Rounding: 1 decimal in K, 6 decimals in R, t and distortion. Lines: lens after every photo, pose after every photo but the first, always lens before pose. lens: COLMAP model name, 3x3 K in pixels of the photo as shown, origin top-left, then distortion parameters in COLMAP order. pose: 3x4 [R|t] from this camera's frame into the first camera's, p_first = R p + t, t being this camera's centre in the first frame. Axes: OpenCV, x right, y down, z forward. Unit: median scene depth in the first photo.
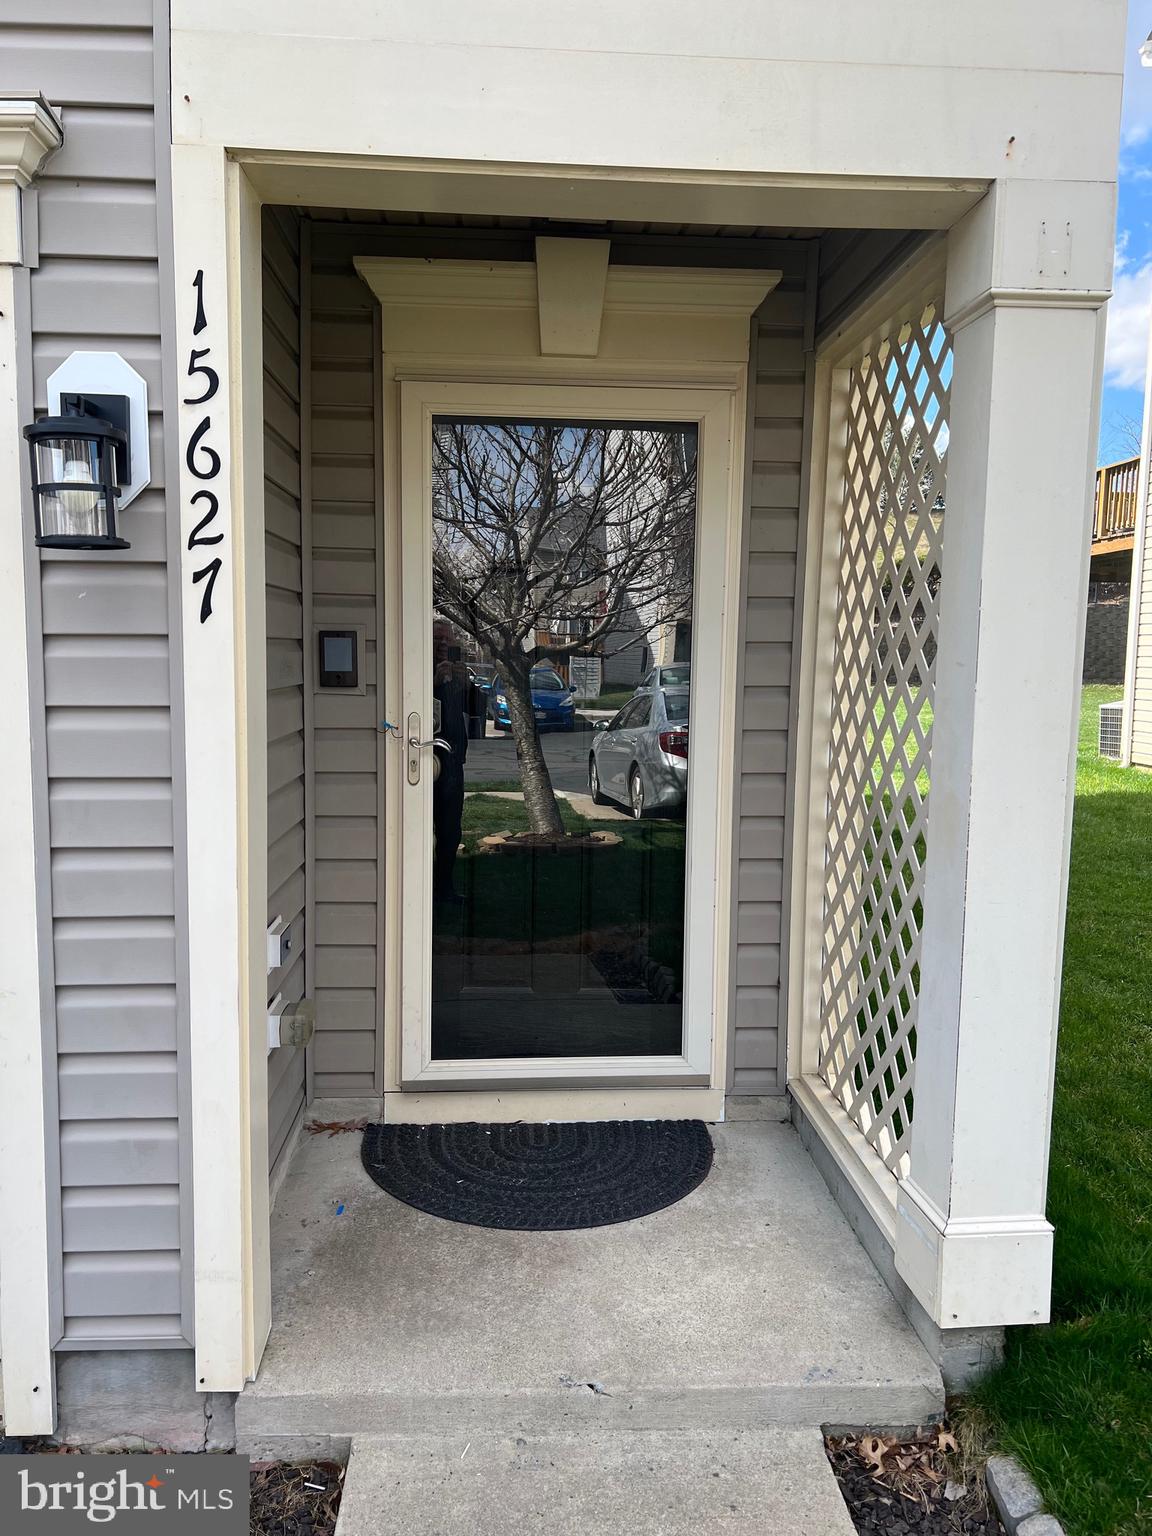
lens RADIAL K [[1150.3, 0, 574.1], [0, 1150.3, 768.0], [0, 0, 1]] dist [0.051759, -0.060310]
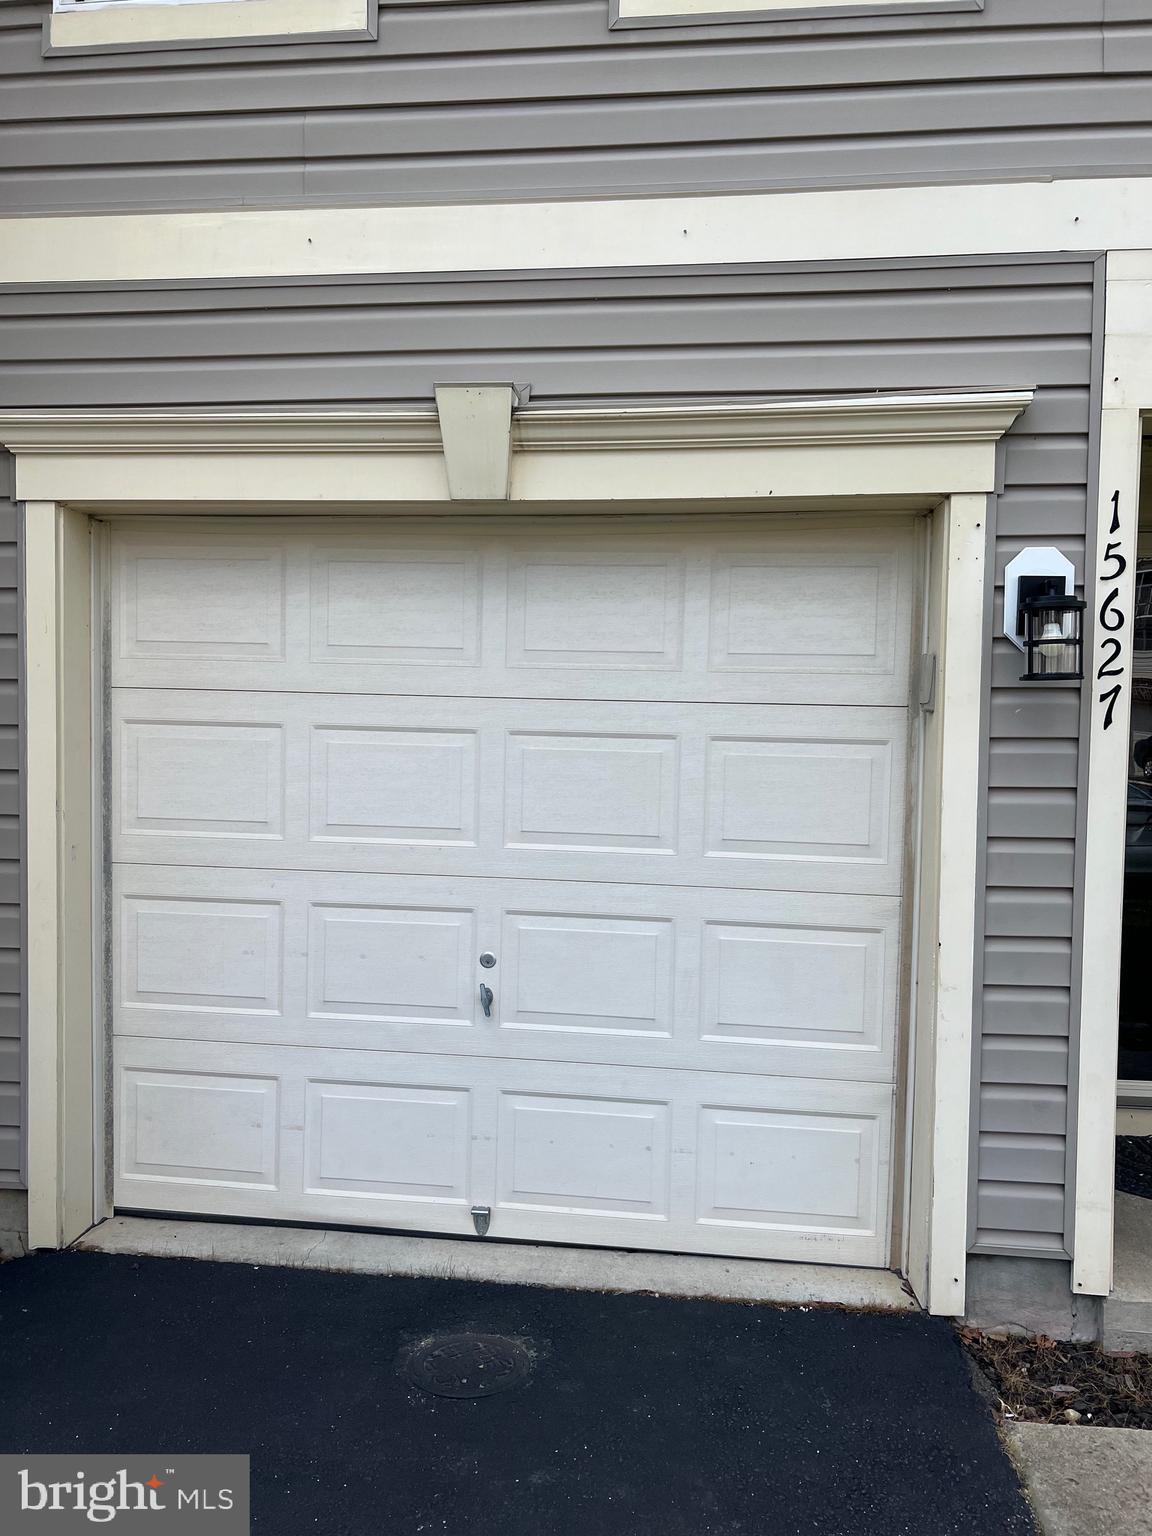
lens RADIAL K [[1150.3, 0, 574.1], [0, 1150.3, 768.0], [0, 0, 1]] dist [0.051759, -0.060310]
pose [[0.985816, 0.005620, -0.167736, -0.731744], [-0.017640, 0.997373, -0.070253, 0.033891], [0.166900, 0.072215, 0.983326, -0.514820]]
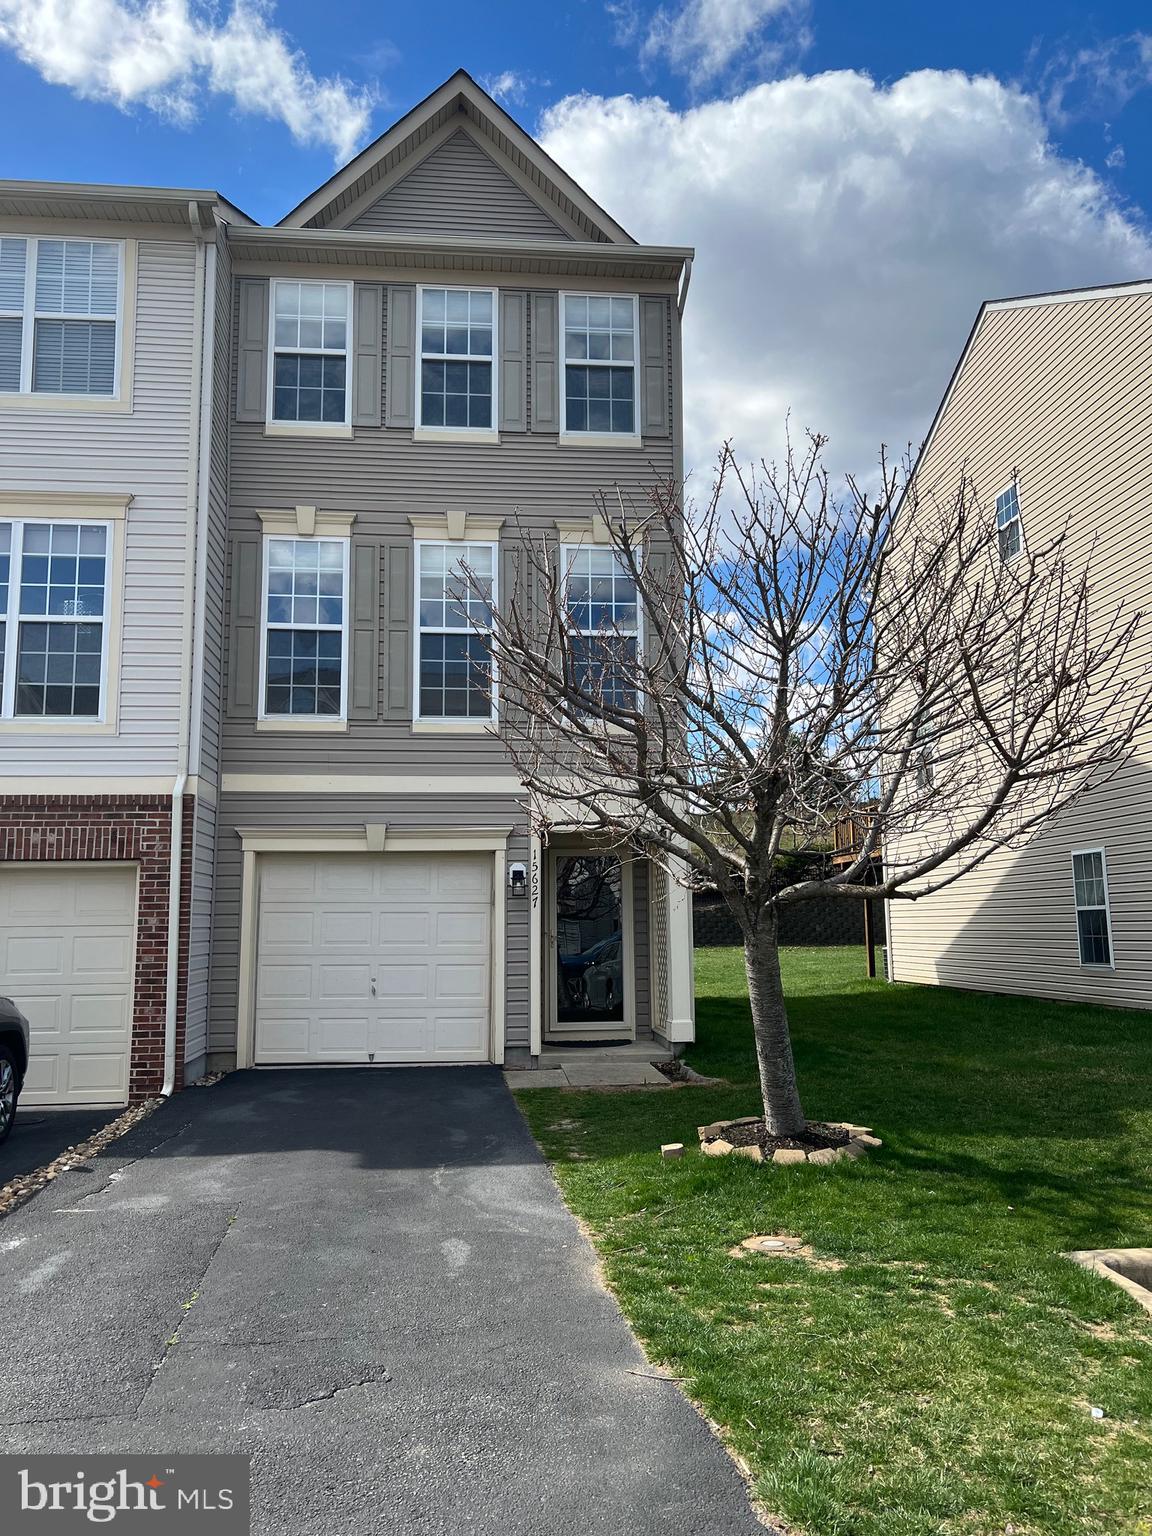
lens RADIAL K [[1150.3, 0, 574.1], [0, 1150.3, 768.0], [0, 0, 1]] dist [0.051759, -0.060310]
pose [[0.998952, -0.017724, 0.042194, -0.356472], [0.027218, 0.971279, -0.236380, 0.562643], [-0.036792, 0.237281, 0.970744, -4.780930]]
